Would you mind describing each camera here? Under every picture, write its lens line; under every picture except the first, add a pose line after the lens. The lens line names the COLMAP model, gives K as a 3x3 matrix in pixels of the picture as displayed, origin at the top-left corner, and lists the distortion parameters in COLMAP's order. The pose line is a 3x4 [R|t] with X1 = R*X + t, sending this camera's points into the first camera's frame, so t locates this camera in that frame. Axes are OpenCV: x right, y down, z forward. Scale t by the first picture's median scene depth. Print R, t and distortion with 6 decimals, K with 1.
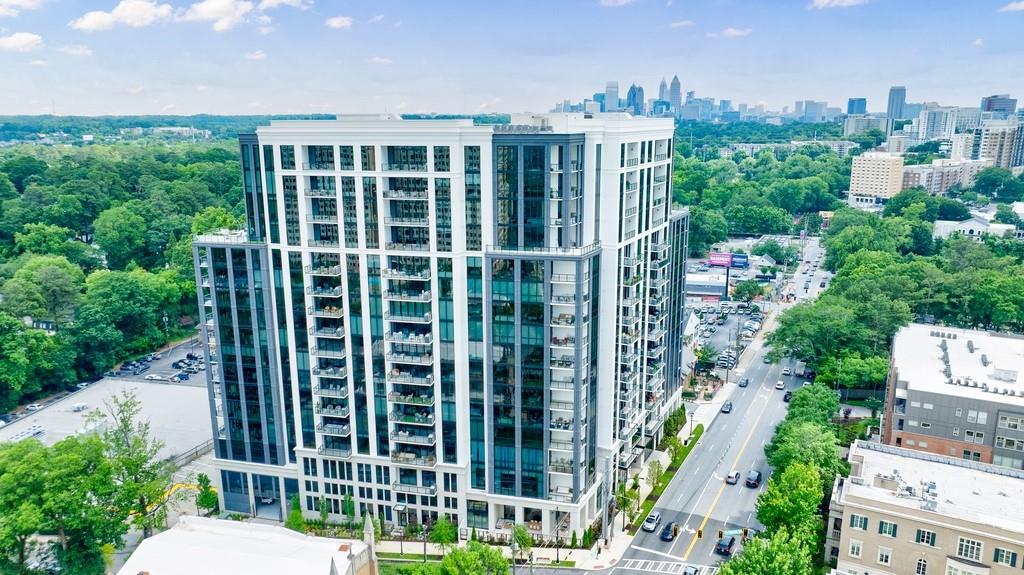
lens RADIAL K [[746.1, 0, 512.0], [0, 746.1, 287.5], [0, 0, 1]] dist [-0.001914, -0.000015]
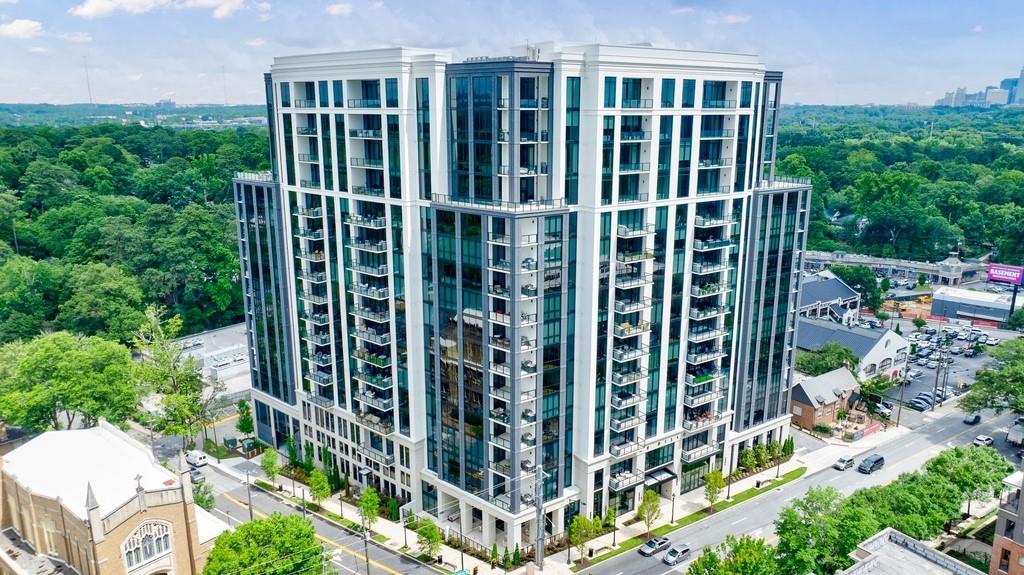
lens RADIAL K [[736.7, 0, 512.0], [0, 736.7, 287.5], [0, 0, 1]] dist [-0.006501, -0.001515]
pose [[0.878784, 0.118077, -0.462381, 0.430224], [-0.112714, 0.992849, 0.039321, 0.007222], [0.463717, 0.017562, 0.885809, 0.267603]]
